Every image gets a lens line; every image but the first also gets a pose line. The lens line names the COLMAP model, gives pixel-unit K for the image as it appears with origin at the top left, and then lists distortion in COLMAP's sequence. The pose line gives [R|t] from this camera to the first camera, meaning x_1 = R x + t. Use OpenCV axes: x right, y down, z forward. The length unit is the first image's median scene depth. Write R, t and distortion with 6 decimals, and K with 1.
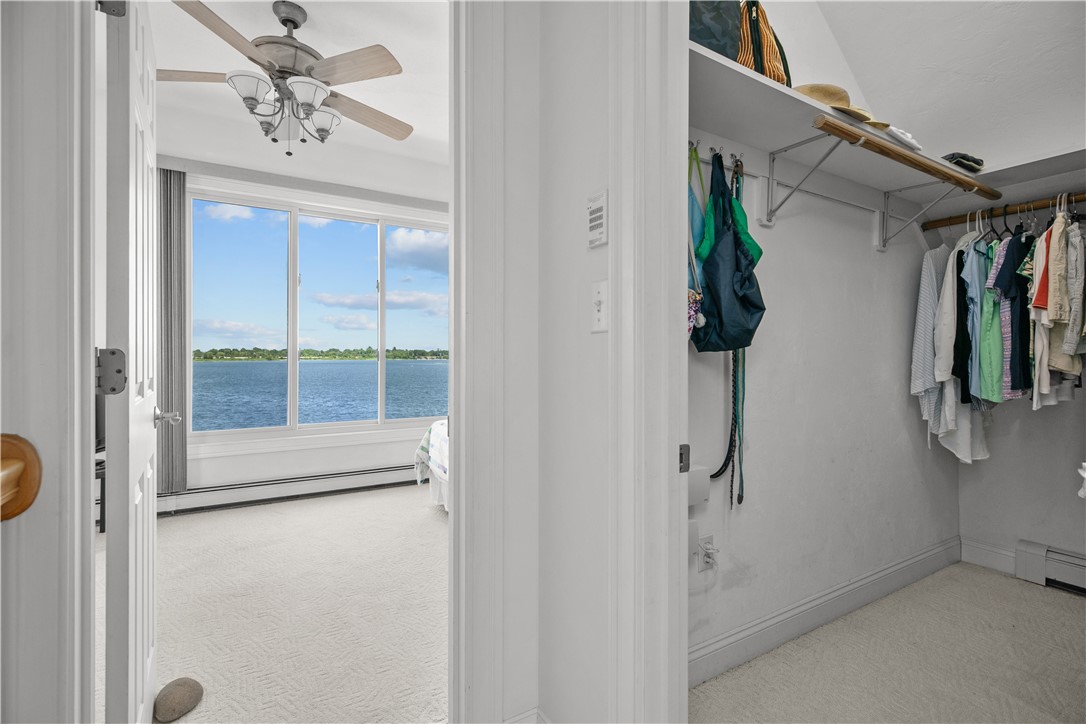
lens RADIAL K [[510.1, 0, 538.7], [0, 510.1, 384.1], [0, 0, 1]] dist [0.001884, 0.000520]
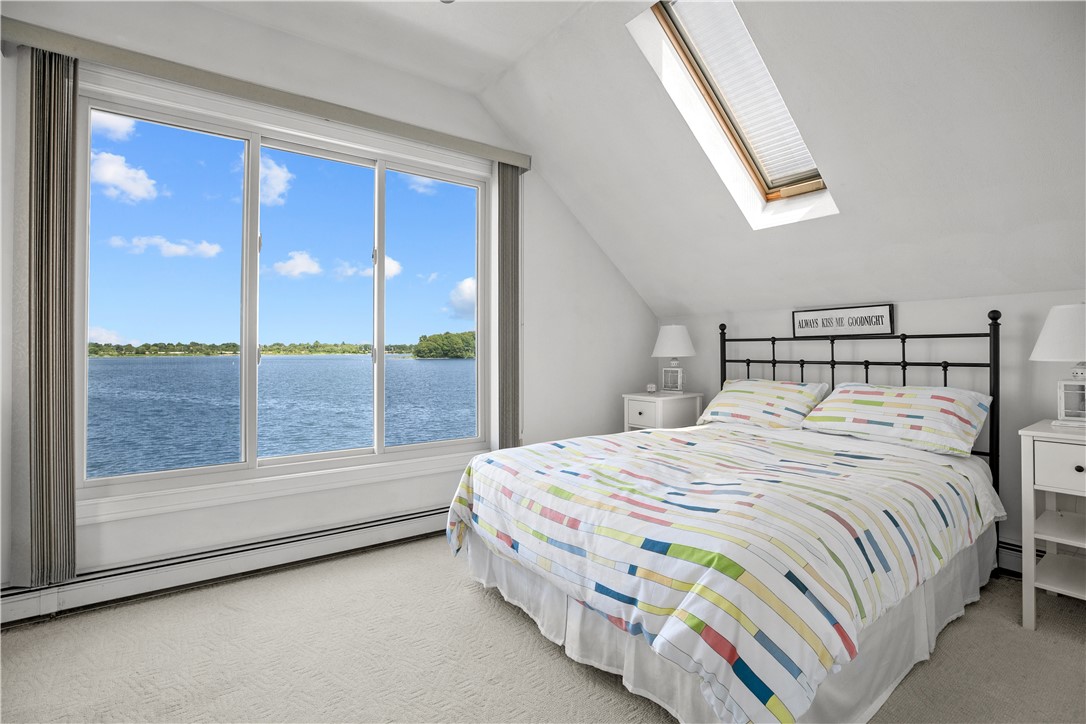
lens RADIAL K [[507.7, 0, 539.1], [0, 507.7, 375.6], [0, 0, 1]] dist [-0.033267, 0.004981]
pose [[0.995067, -0.002321, 0.099183, -0.172956], [0.002949, 0.999977, -0.006178, -0.024952], [-0.099166, 0.006440, 0.995050, 0.315061]]
